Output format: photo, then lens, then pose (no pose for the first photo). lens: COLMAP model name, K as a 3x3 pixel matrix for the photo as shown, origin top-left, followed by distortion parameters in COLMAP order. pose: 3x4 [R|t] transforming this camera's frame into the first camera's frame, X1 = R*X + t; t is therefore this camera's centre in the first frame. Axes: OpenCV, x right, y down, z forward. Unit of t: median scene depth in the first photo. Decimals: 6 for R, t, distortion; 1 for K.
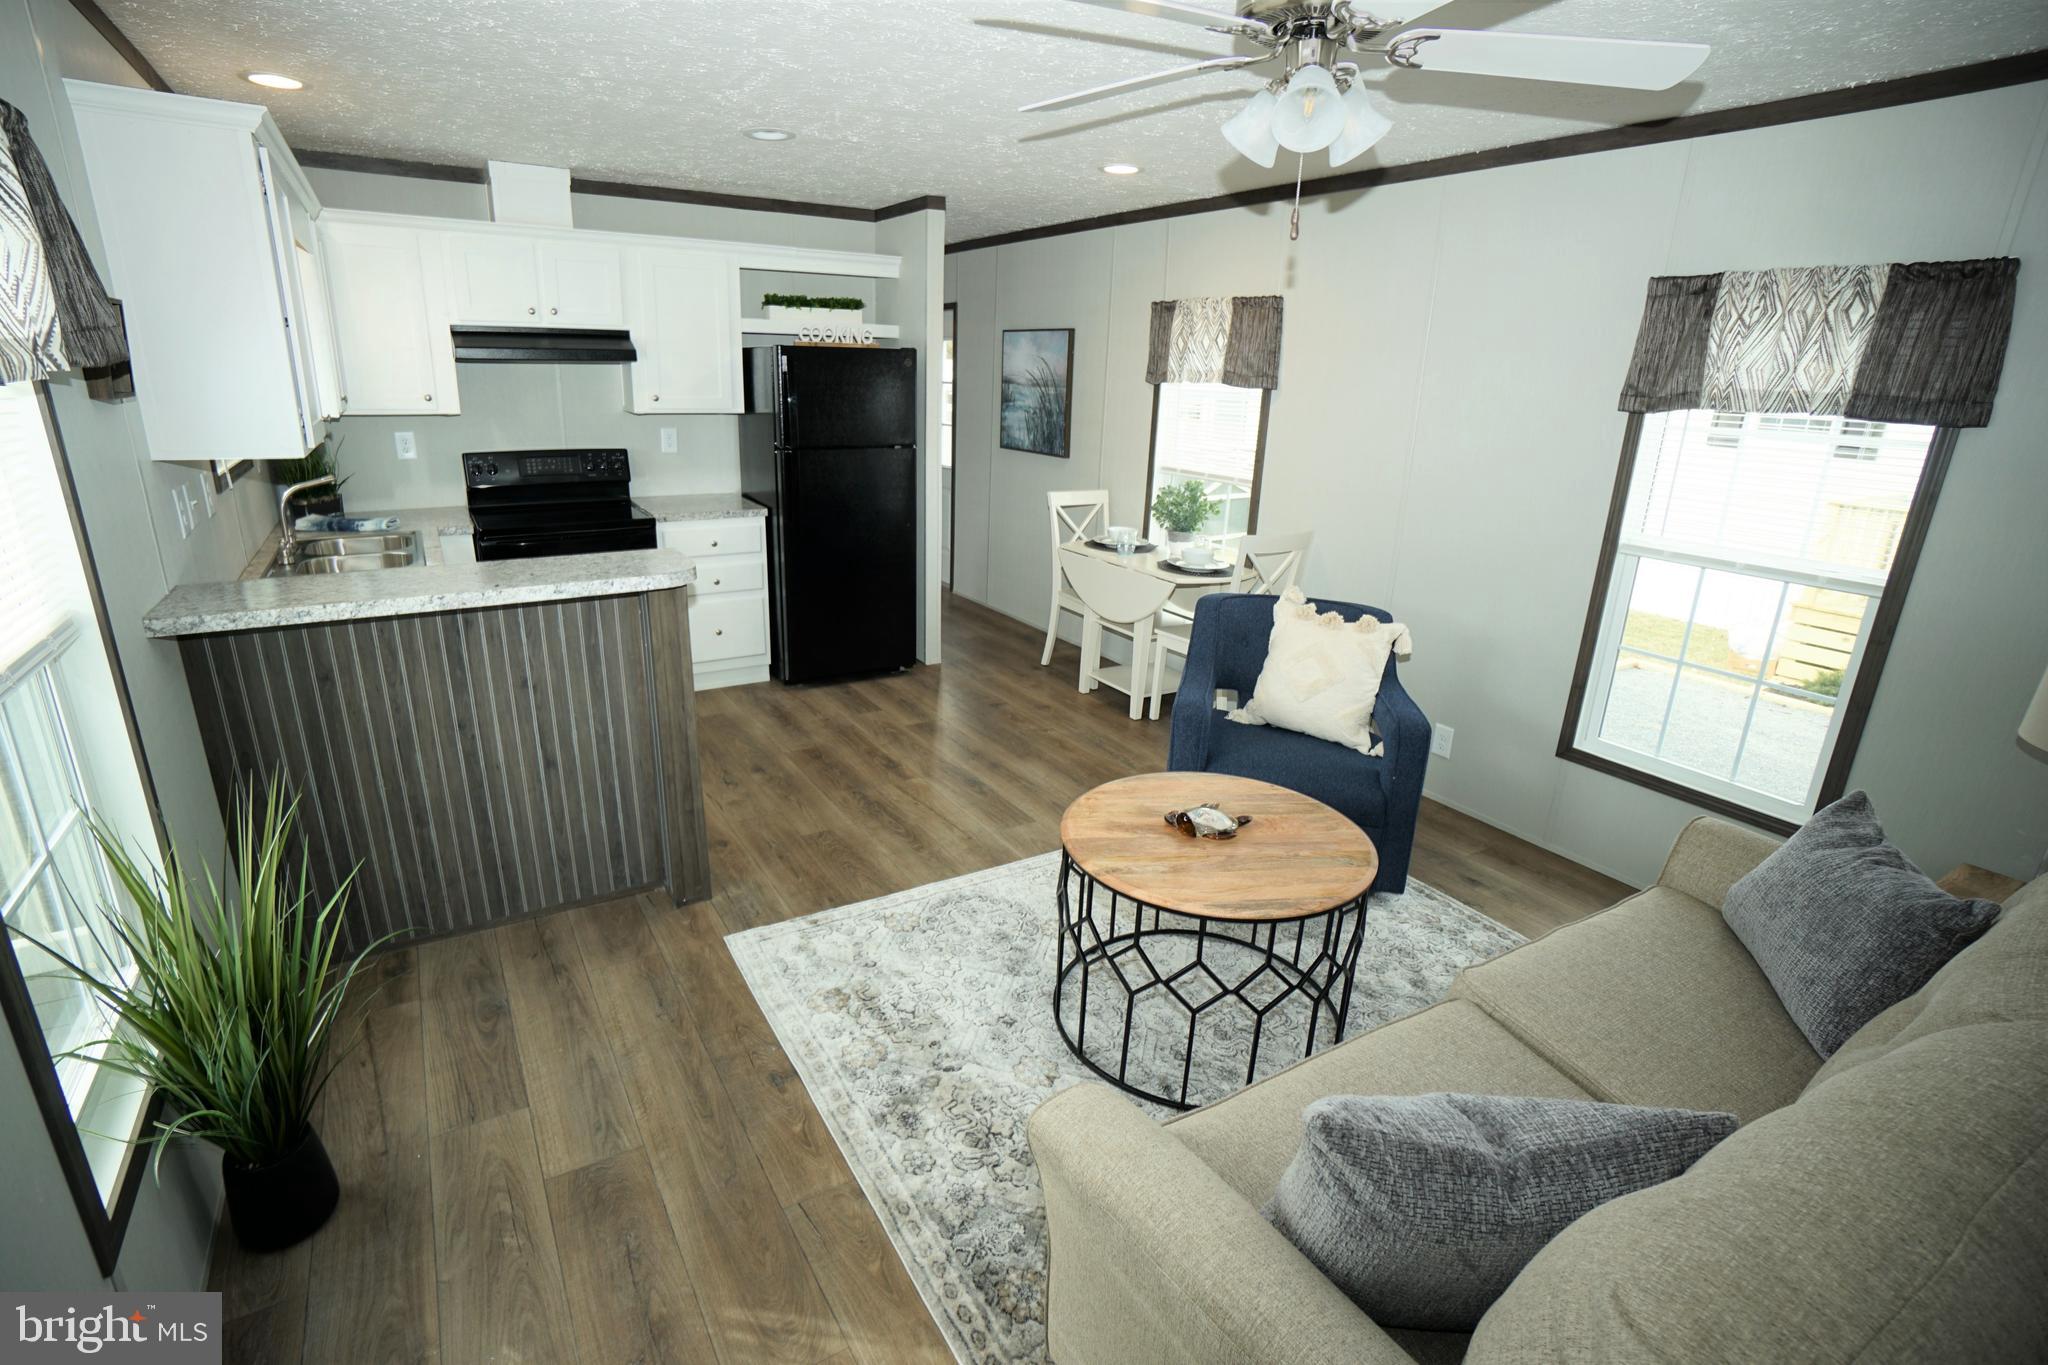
lens RADIAL K [[967.9, 0, 980.9], [0, 967.9, 688.1], [0, 0, 1]] dist [-0.048598, 0.000640]
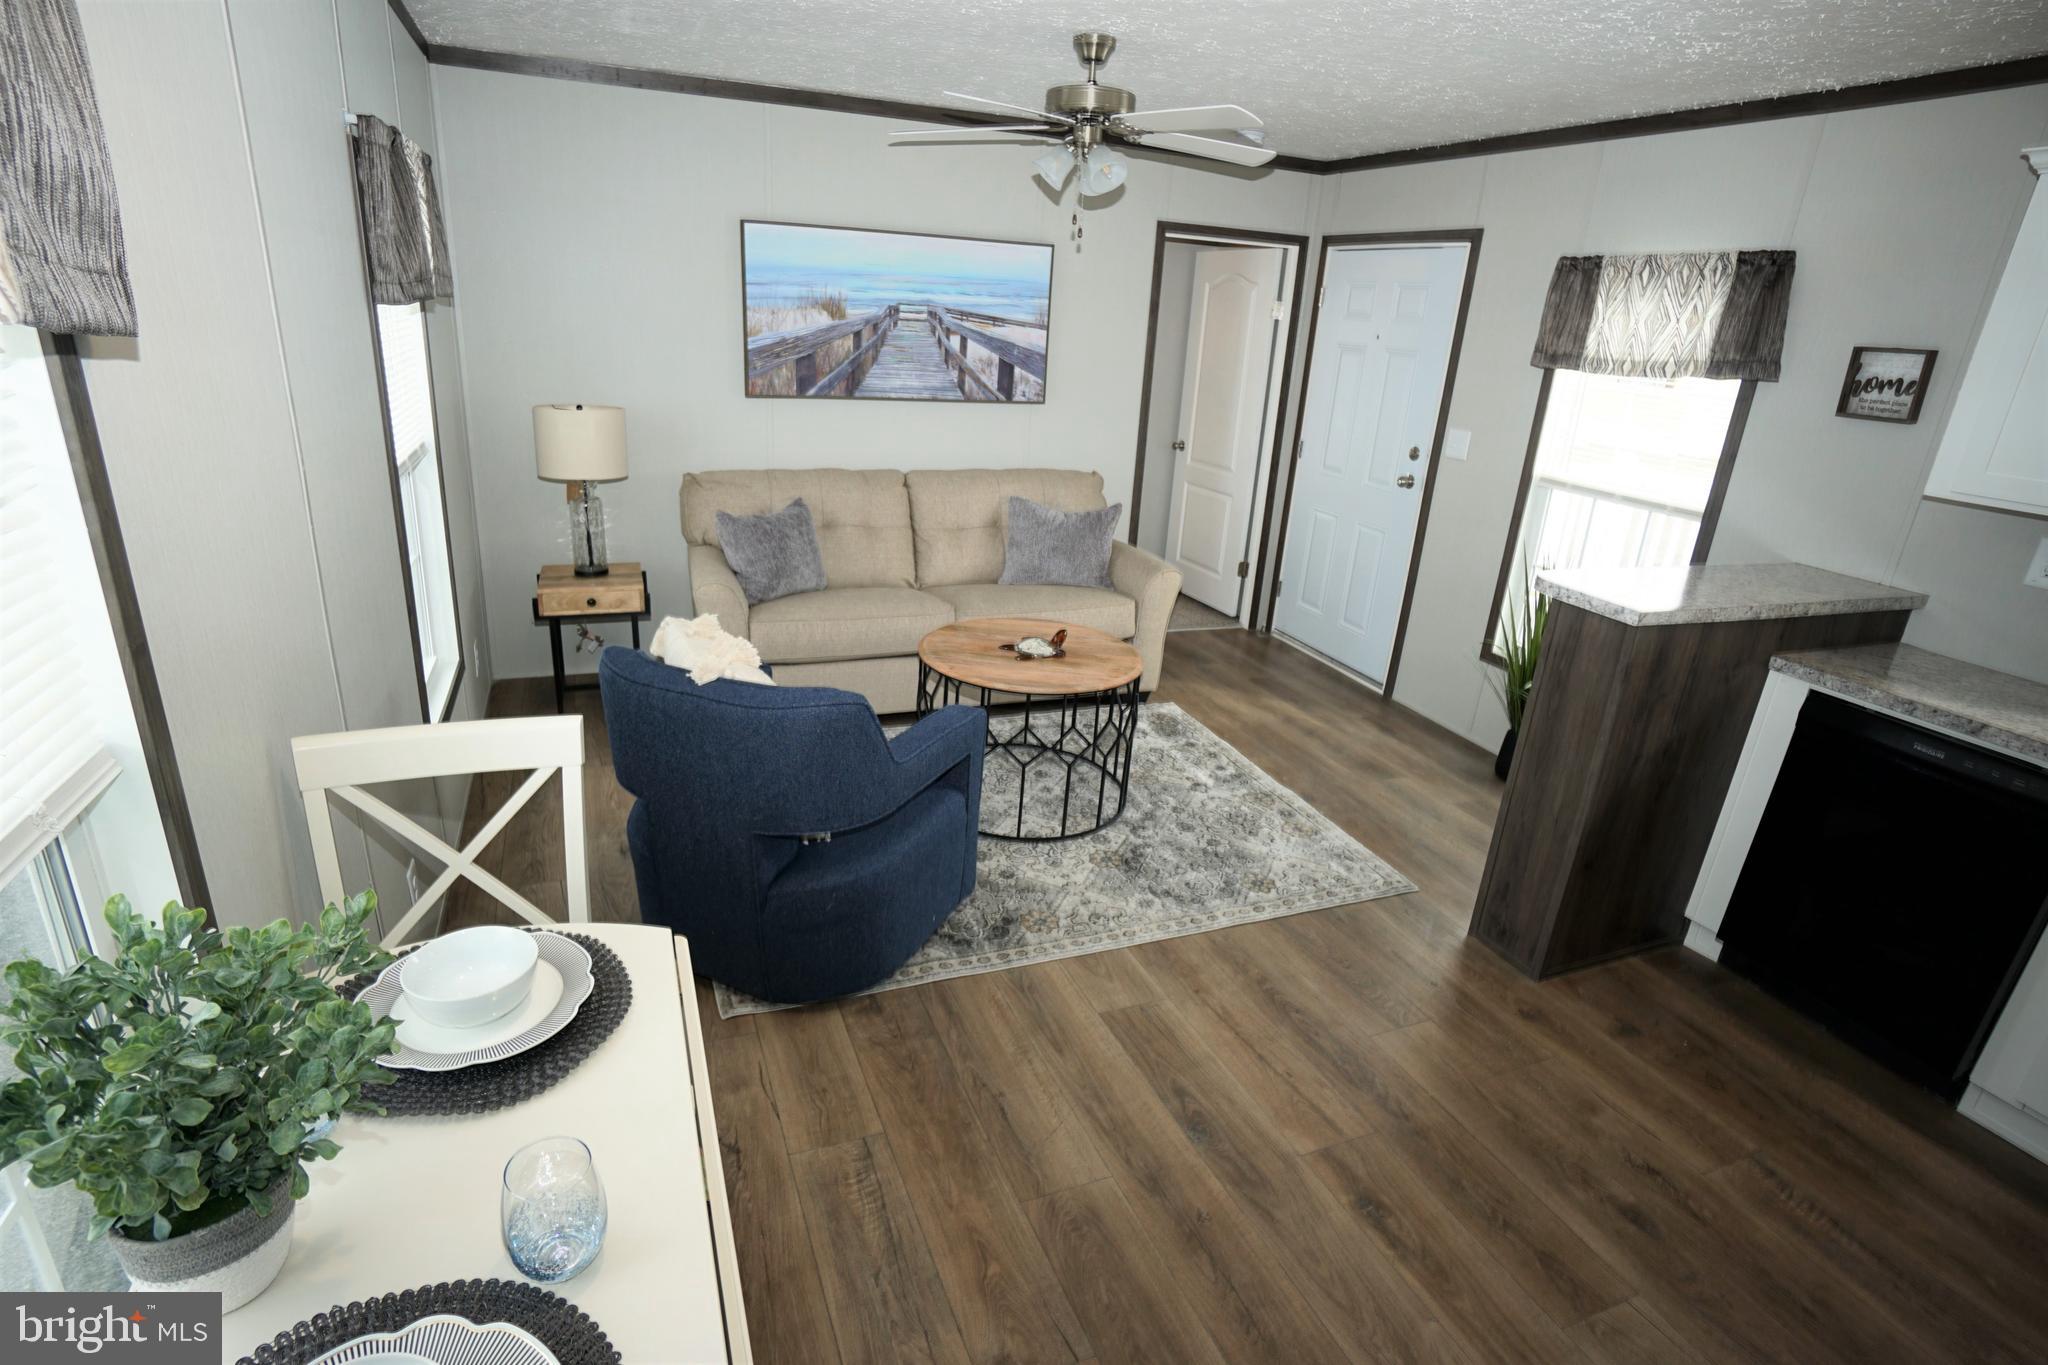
lens RADIAL K [[1002.3, 0, 1026.7], [0, 1002.3, 695.1], [0, 0, 1]] dist [-0.057156, 0.000590]
pose [[-0.986786, -0.130429, 0.096131, 0.063988], [-0.039971, 0.770923, 0.635673, -0.432932], [-0.157020, 0.623431, -0.765949, 1.304578]]
